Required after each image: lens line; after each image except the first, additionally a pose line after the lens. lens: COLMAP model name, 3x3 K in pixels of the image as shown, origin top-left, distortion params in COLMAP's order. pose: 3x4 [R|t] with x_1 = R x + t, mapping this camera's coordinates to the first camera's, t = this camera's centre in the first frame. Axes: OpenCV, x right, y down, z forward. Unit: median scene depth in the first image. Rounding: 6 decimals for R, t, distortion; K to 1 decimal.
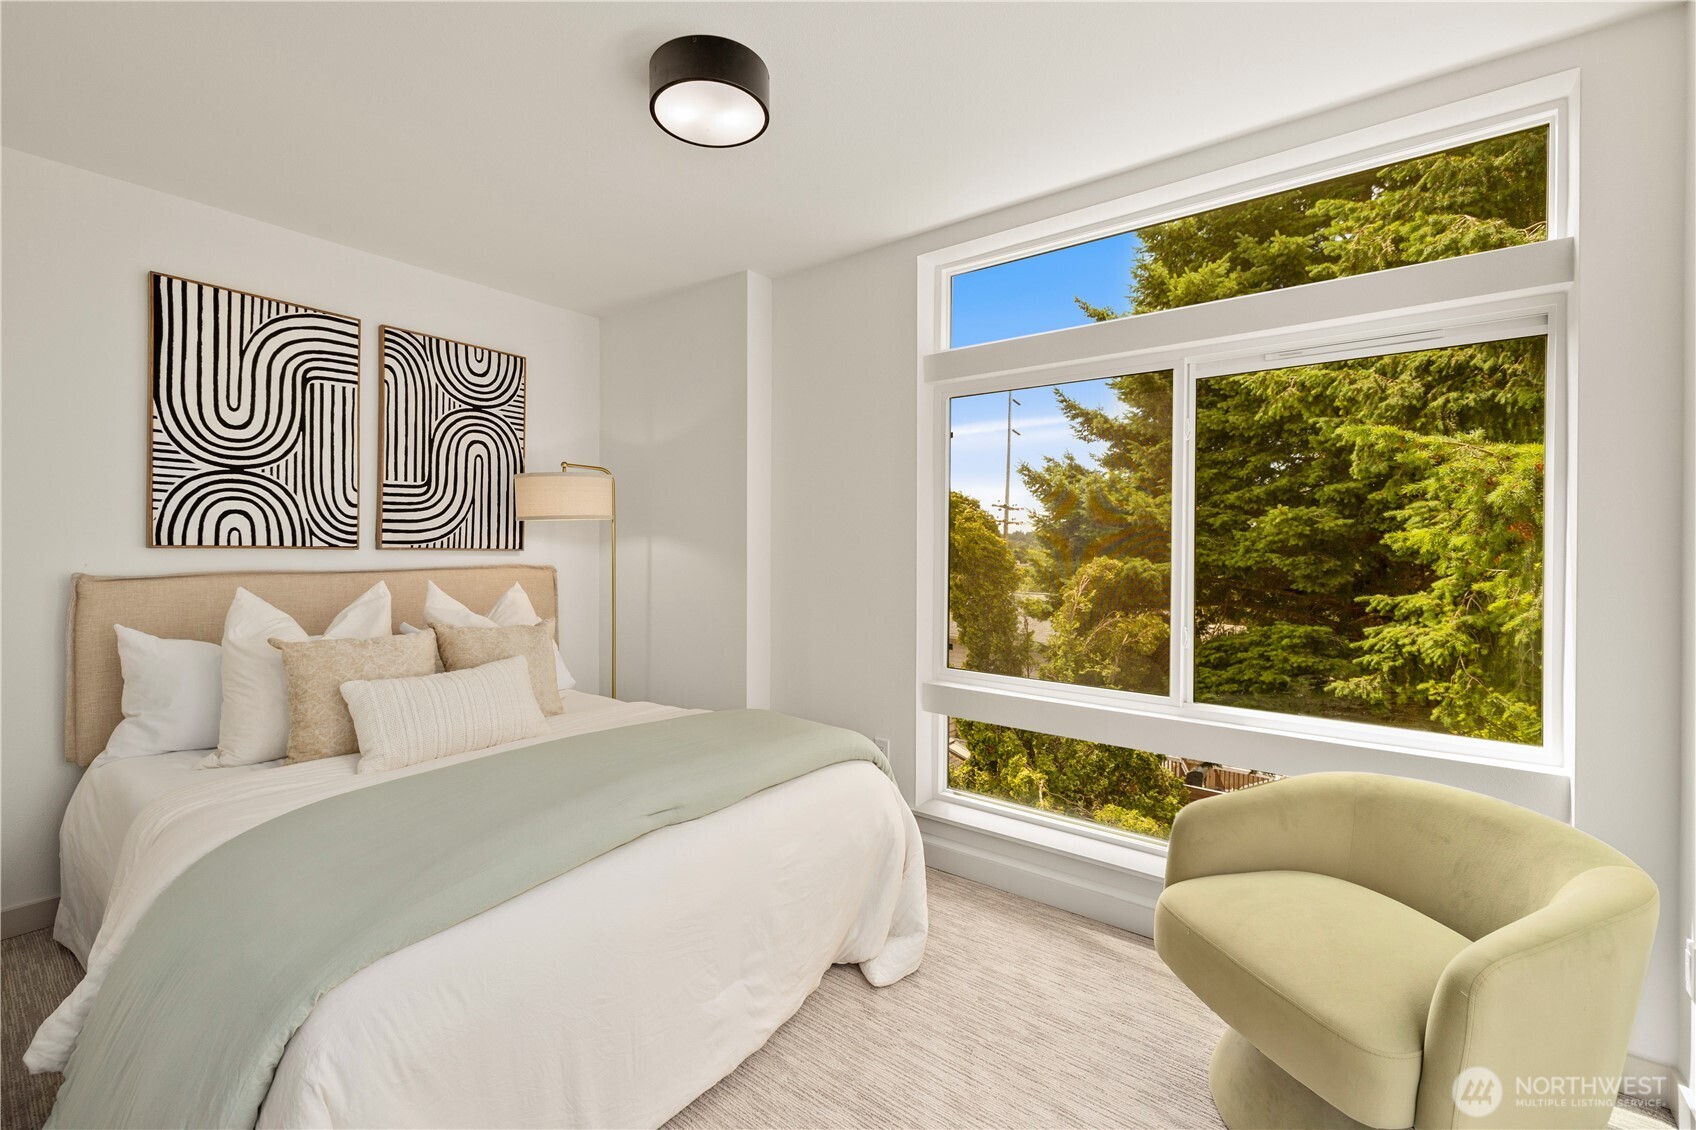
lens RADIAL K [[732.5, 0, 844.2], [0, 732.5, 553.6], [0, 0, 1]] dist [0.000731, 0.000196]
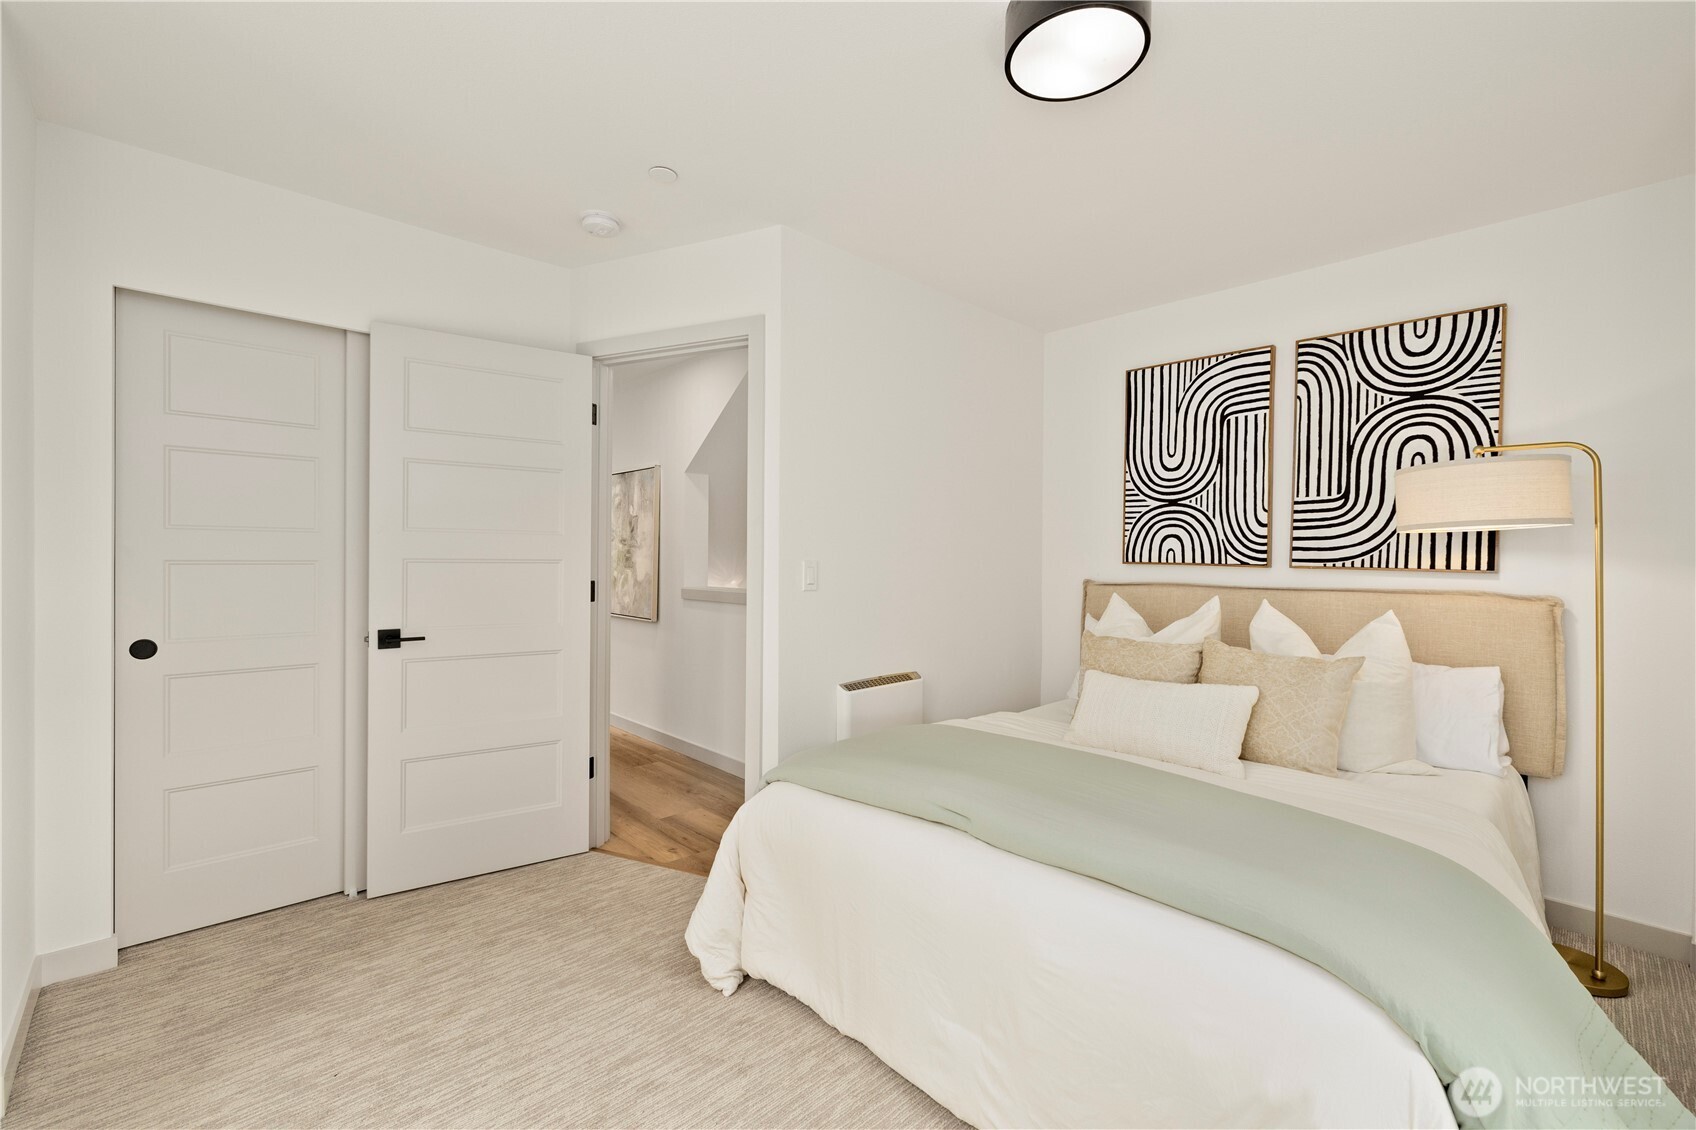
lens RADIAL K [[732.5, 0, 844.2], [0, 732.5, 553.6], [0, 0, 1]] dist [0.000731, 0.000196]
pose [[-0.175424, -0.006687, -0.984470, 0.481602], [-0.017740, 0.999836, -0.003630, -0.011195], [0.984333, 0.016828, -0.175514, 0.616563]]
